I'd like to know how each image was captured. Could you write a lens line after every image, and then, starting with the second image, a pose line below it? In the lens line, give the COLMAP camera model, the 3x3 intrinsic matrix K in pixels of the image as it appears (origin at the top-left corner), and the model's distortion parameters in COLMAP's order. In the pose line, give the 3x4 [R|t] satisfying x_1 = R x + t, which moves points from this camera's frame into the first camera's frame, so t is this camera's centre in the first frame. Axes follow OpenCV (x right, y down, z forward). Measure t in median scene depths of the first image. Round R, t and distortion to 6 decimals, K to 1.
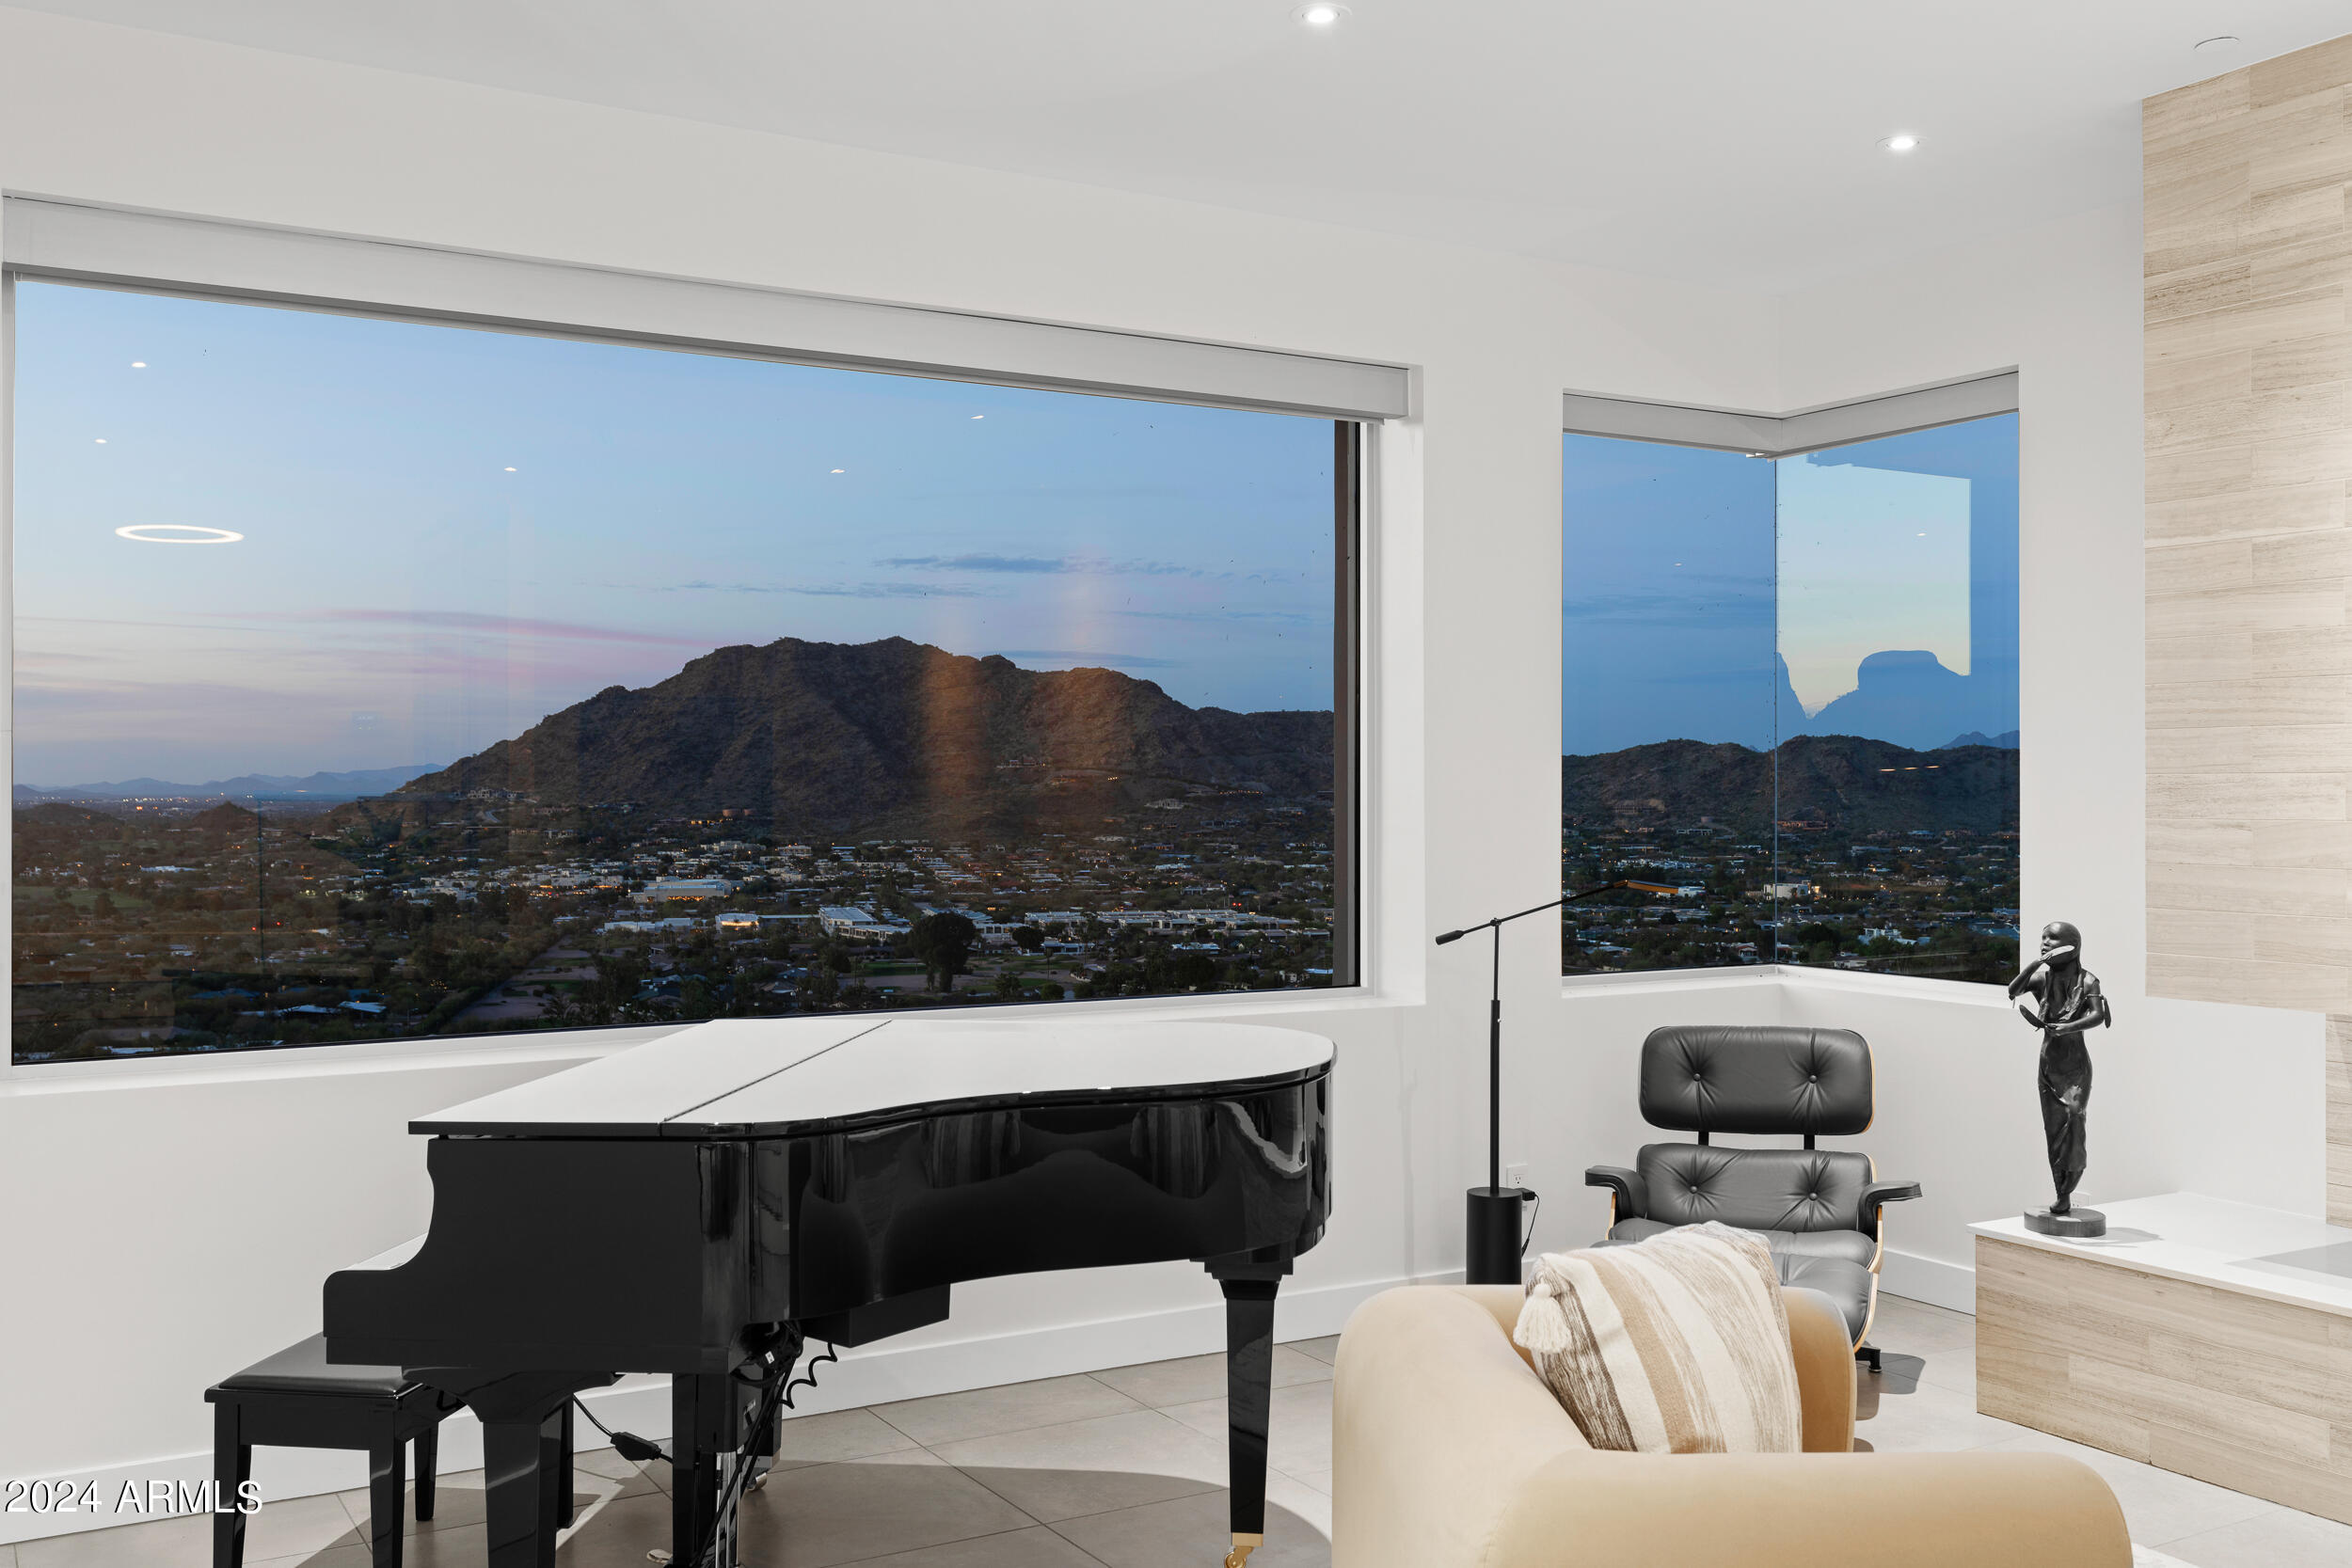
lens RADIAL K [[2140.5, 0, 1171.3], [0, 2140.5, 768.5], [0, 0, 1]] dist [0.009660, 0.000000]
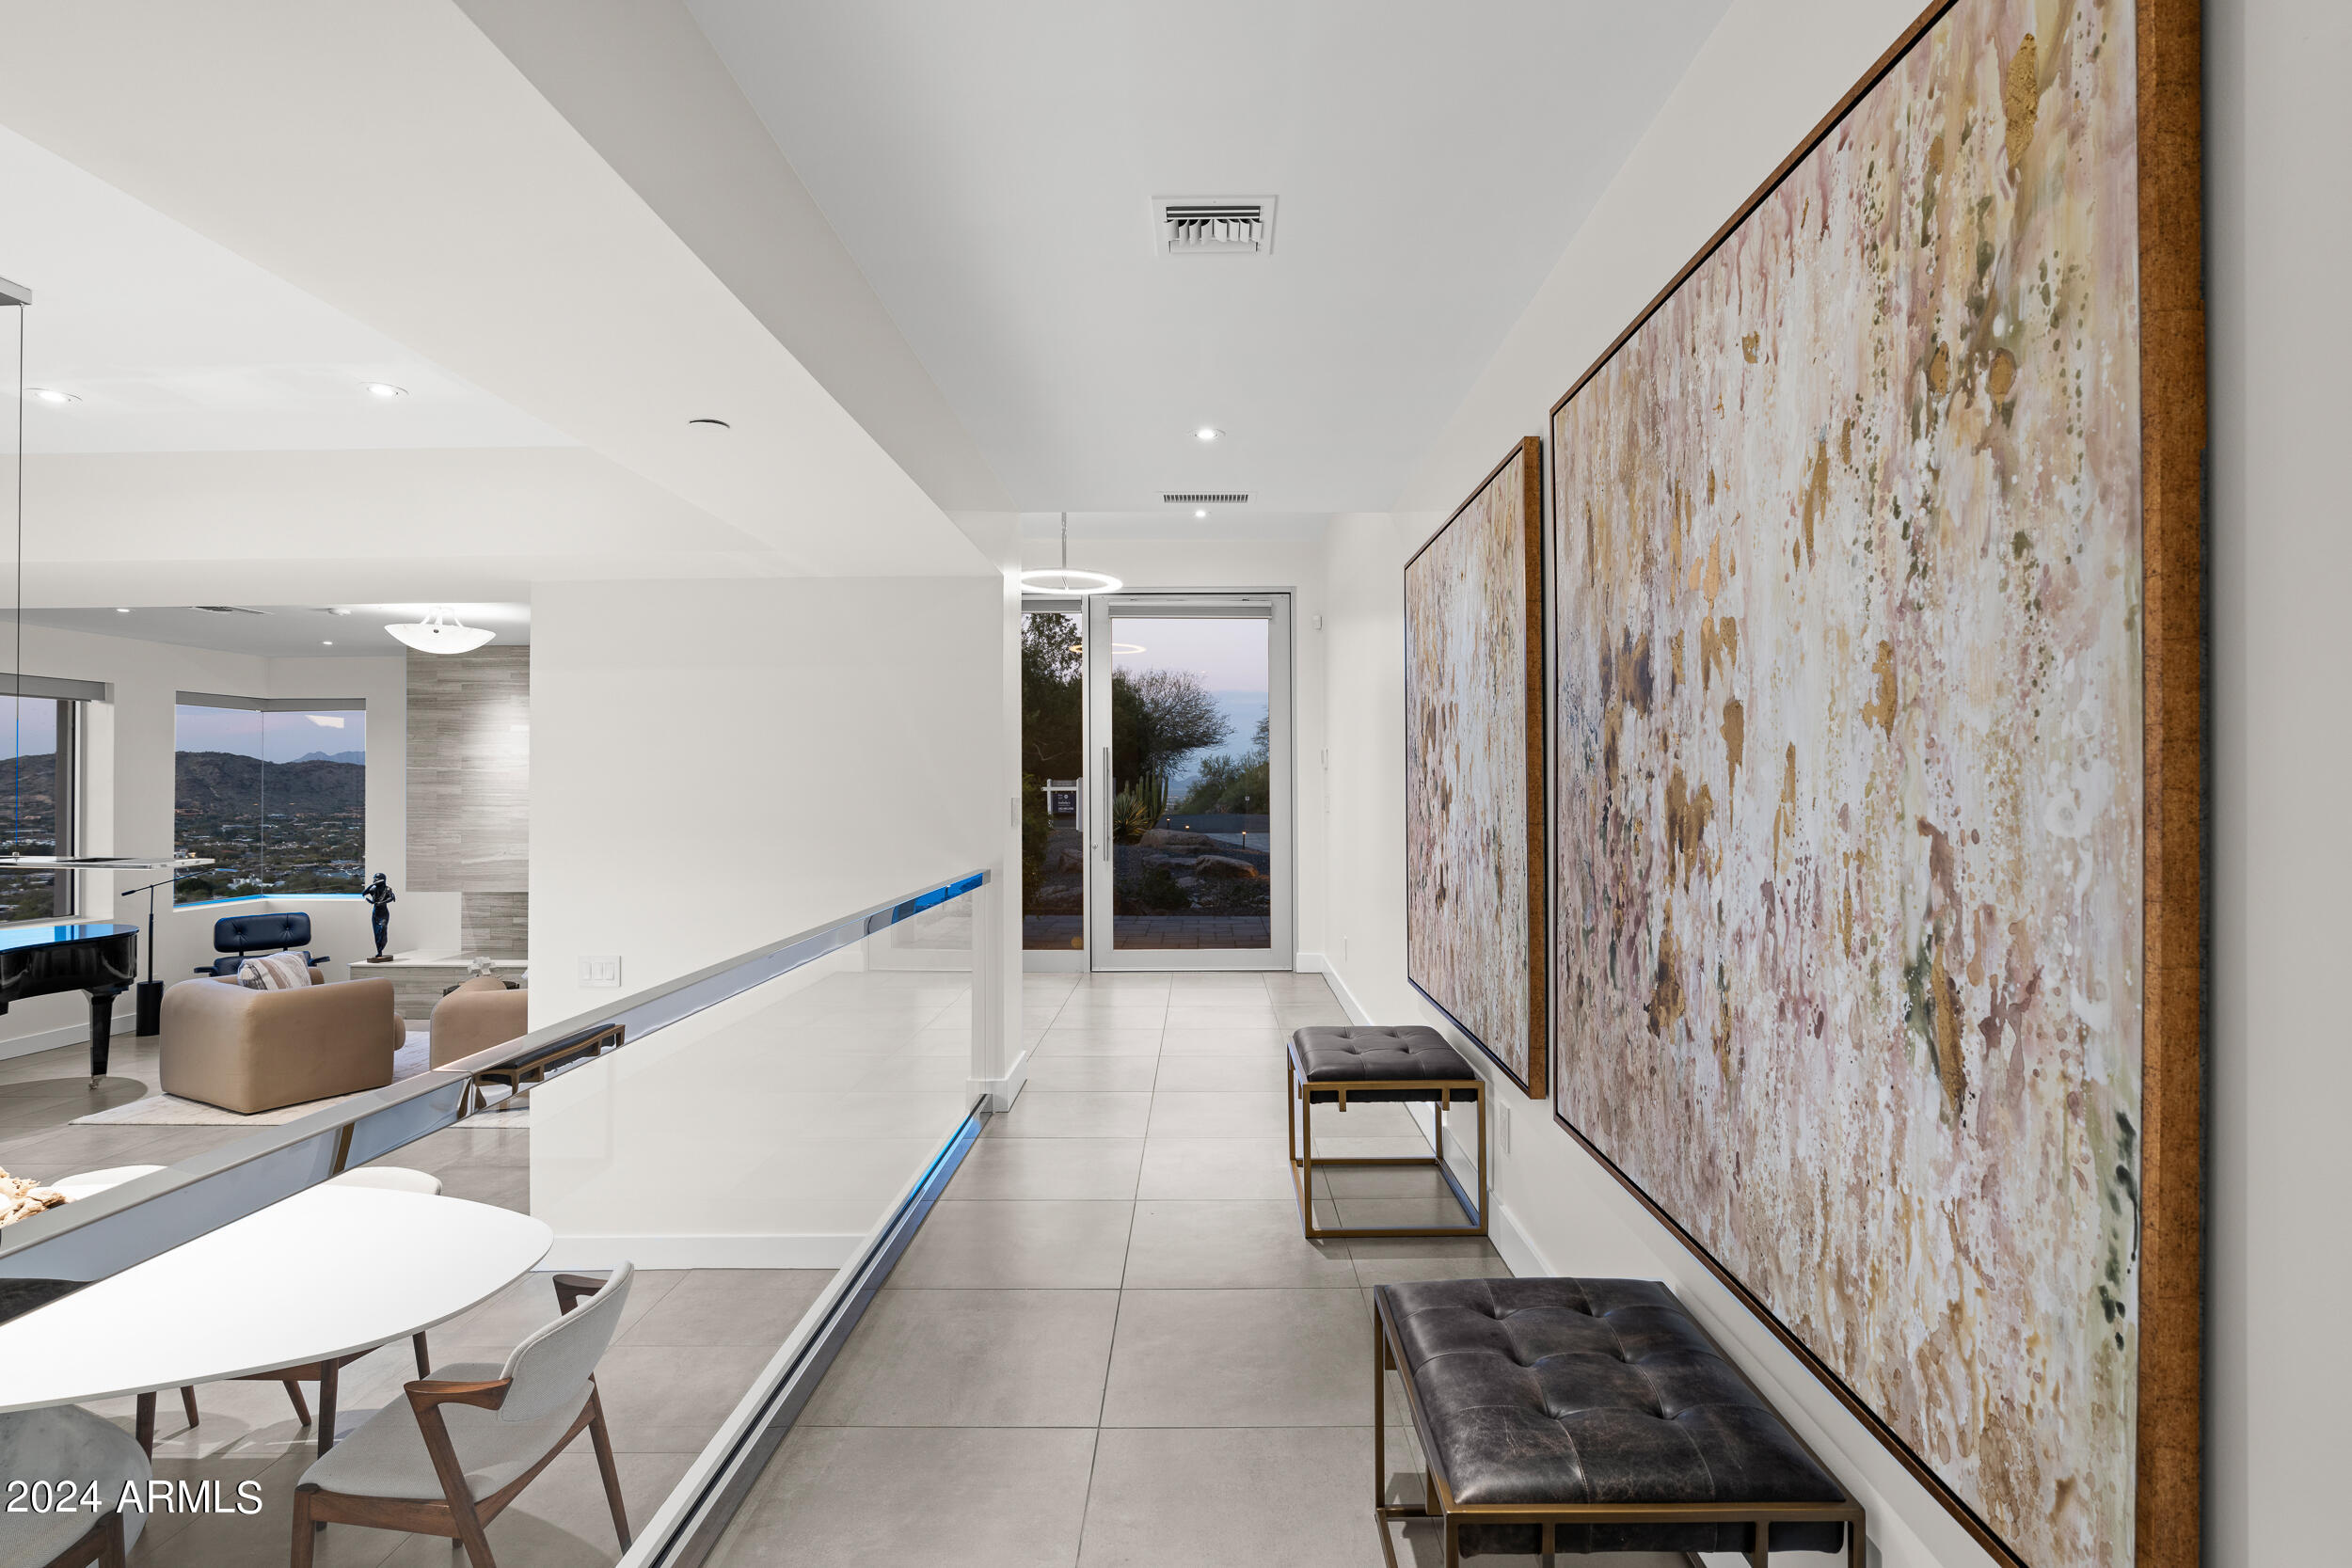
lens RADIAL K [[1077.6, 0, 1209.8], [0, 1077.6, 777.2], [0, 0, 1]] dist [-0.008745, 0.000207]
pose [[0.495014, 0.003907, 0.868876, -0.366821], [-0.004888, 0.999987, -0.001712, -0.074818], [-0.868871, -0.003400, 0.495027, -0.879393]]
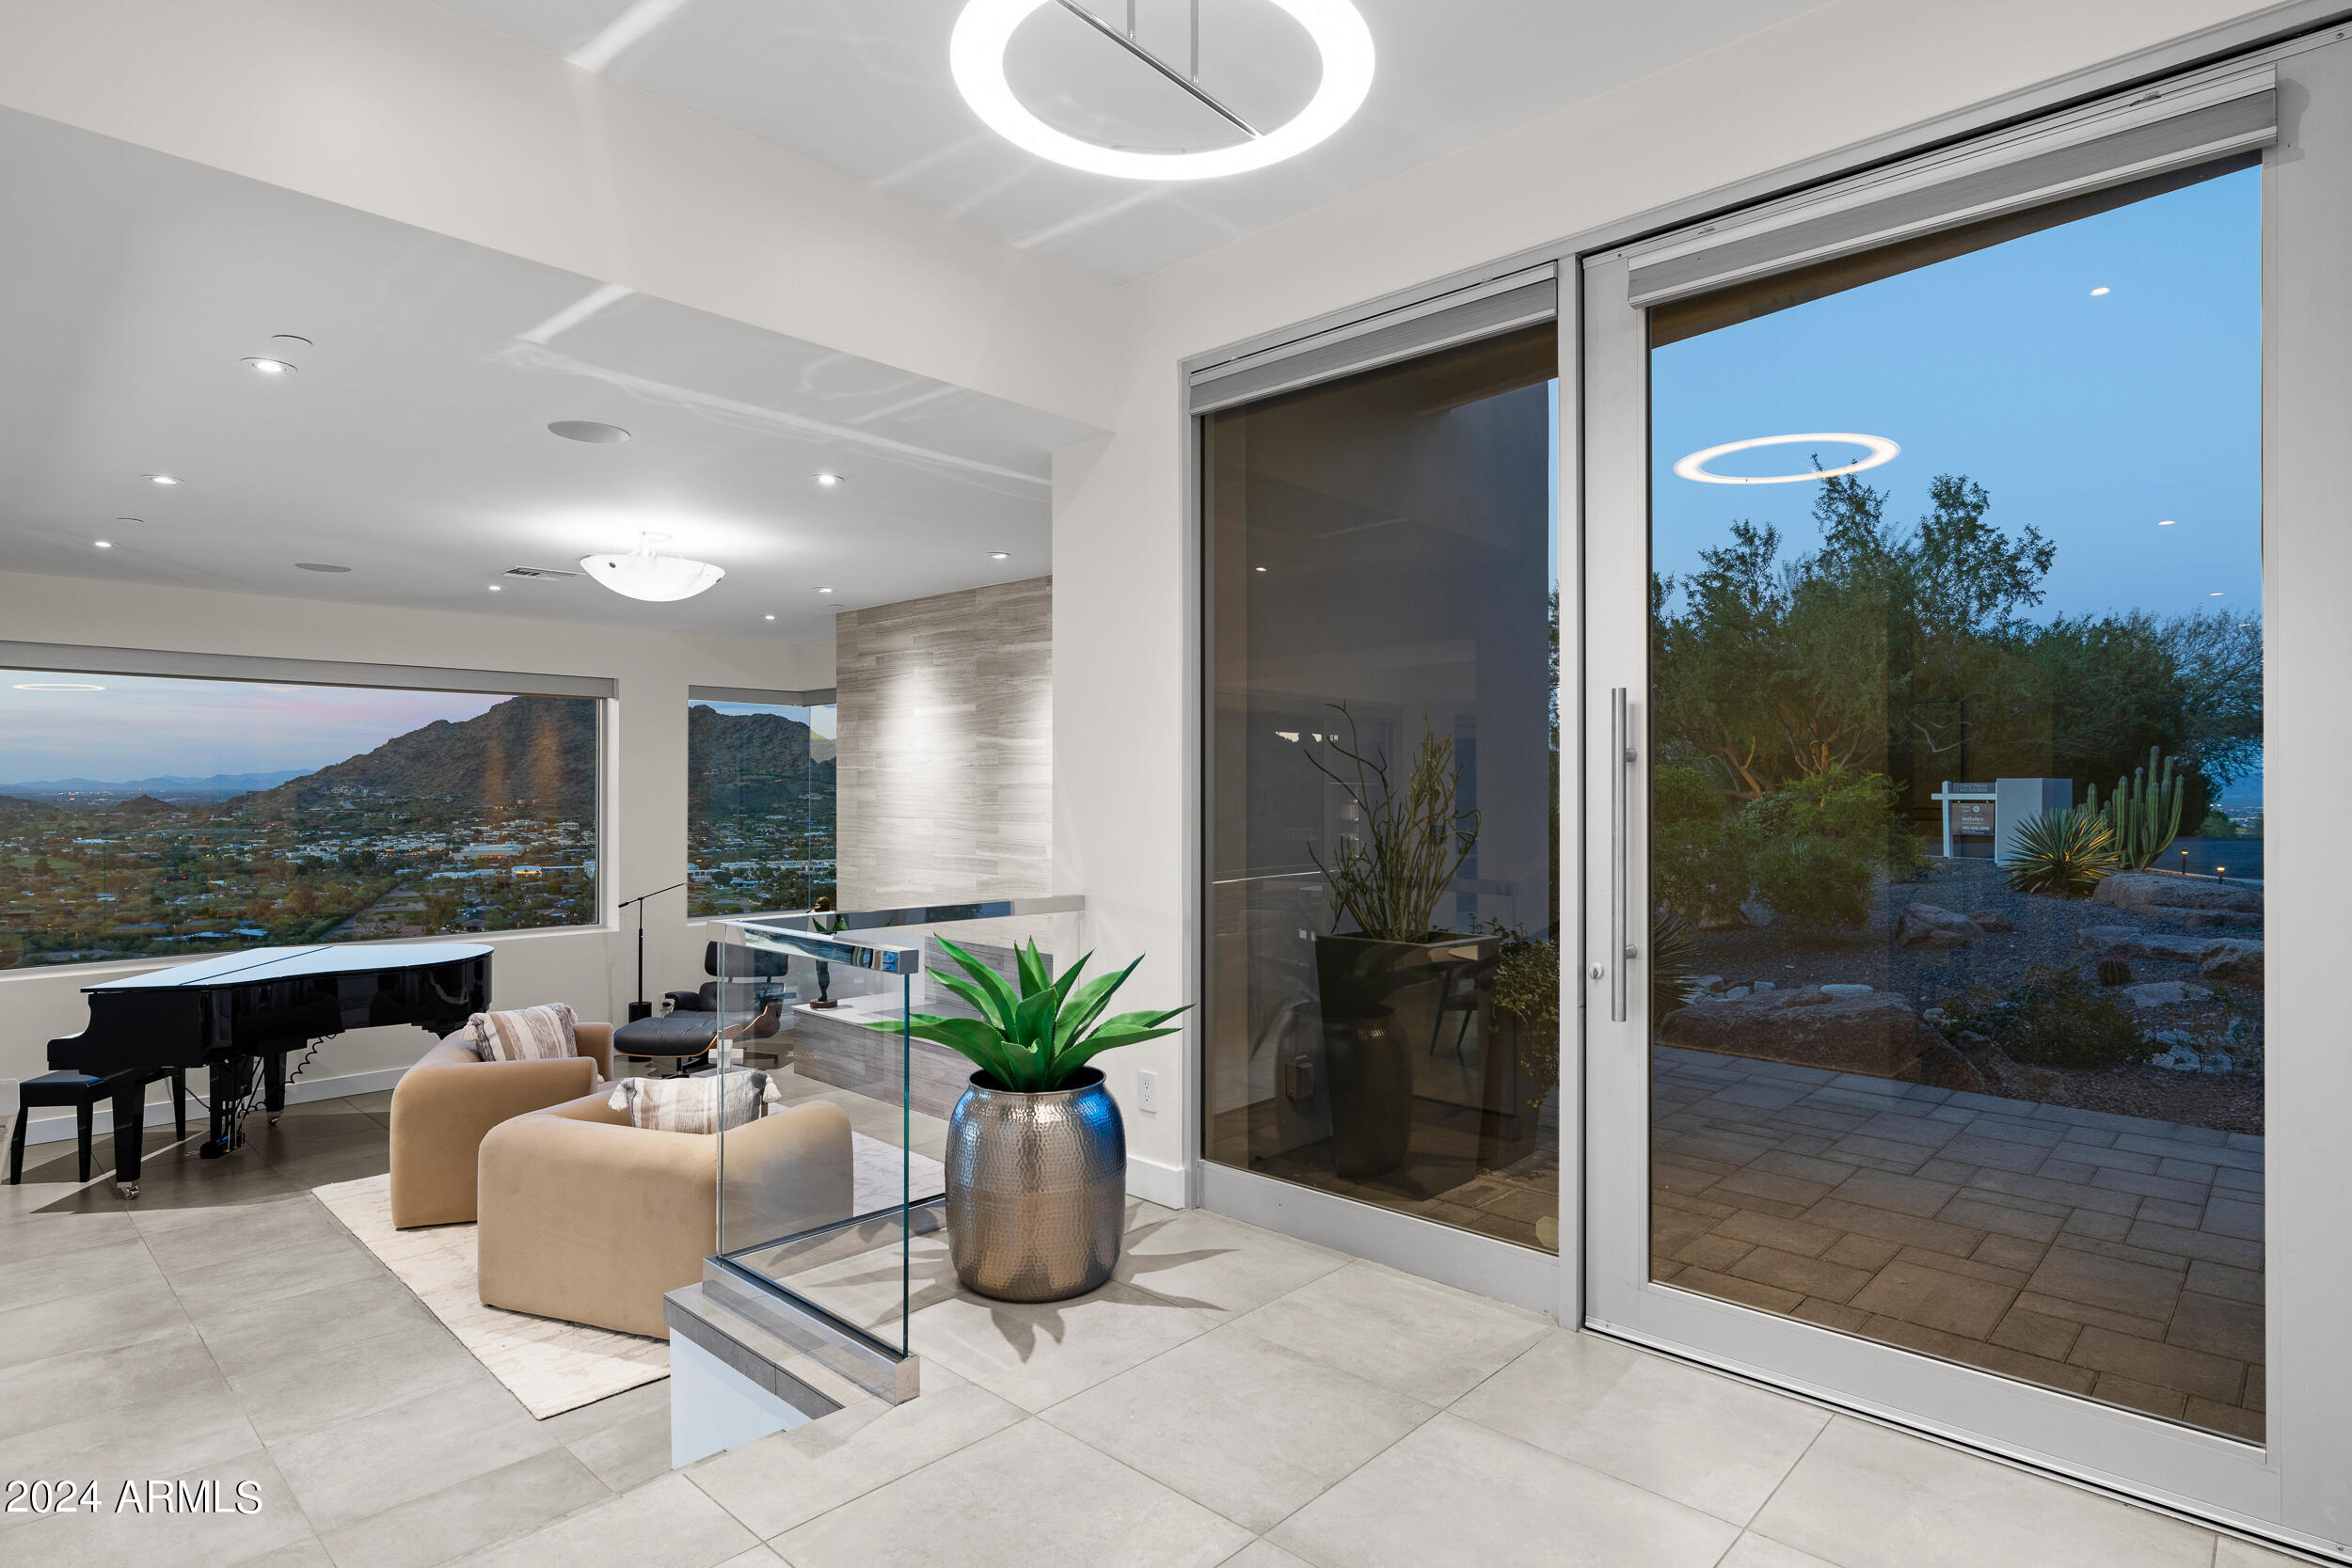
lens RADIAL K [[1229.2, 0, 1185.4], [0, 1229.2, 786.0], [0, 0, 1]] dist [-0.016075, 0.003119]
pose [[0.957303, 0.002433, 0.289077, 0.342304], [-0.004785, 0.999961, 0.007429, -0.075798], [-0.289048, -0.008495, 0.957277, -0.581801]]
